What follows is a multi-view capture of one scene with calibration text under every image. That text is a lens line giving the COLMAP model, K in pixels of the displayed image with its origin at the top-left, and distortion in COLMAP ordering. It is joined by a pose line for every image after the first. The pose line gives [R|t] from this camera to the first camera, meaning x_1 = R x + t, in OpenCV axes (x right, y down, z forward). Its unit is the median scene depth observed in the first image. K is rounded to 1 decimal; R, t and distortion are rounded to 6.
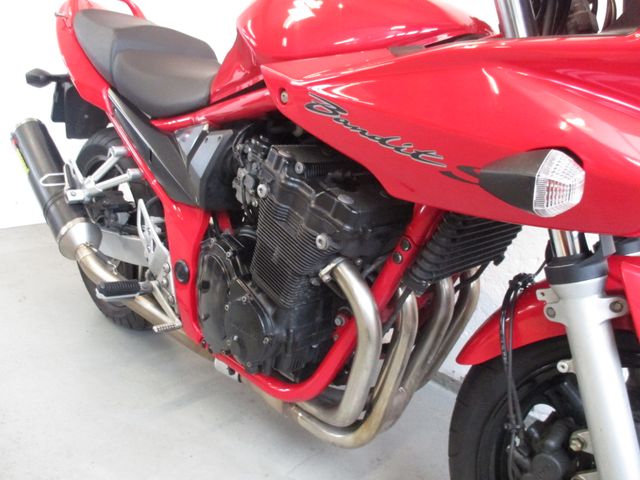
lens RADIAL K [[520.7, 0, 320.0], [0, 520.7, 240.0], [0, 0, 1]] dist [-0.013994, -0.003008]
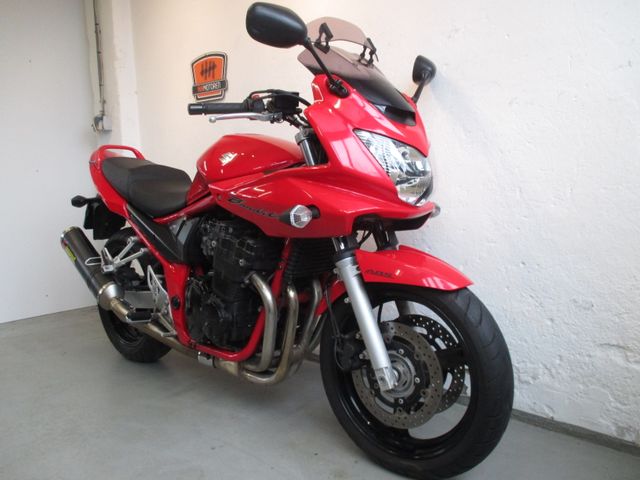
lens RADIAL K [[520.7, 0, 320.0], [0, 520.7, 240.0], [0, 0, 1]] dist [-0.013994, -0.003008]
pose [[0.994977, -0.096005, 0.028363, 0.175891], [0.099589, 0.978069, -0.182928, 0.218181], [-0.010179, 0.184834, 0.982717, -0.717848]]
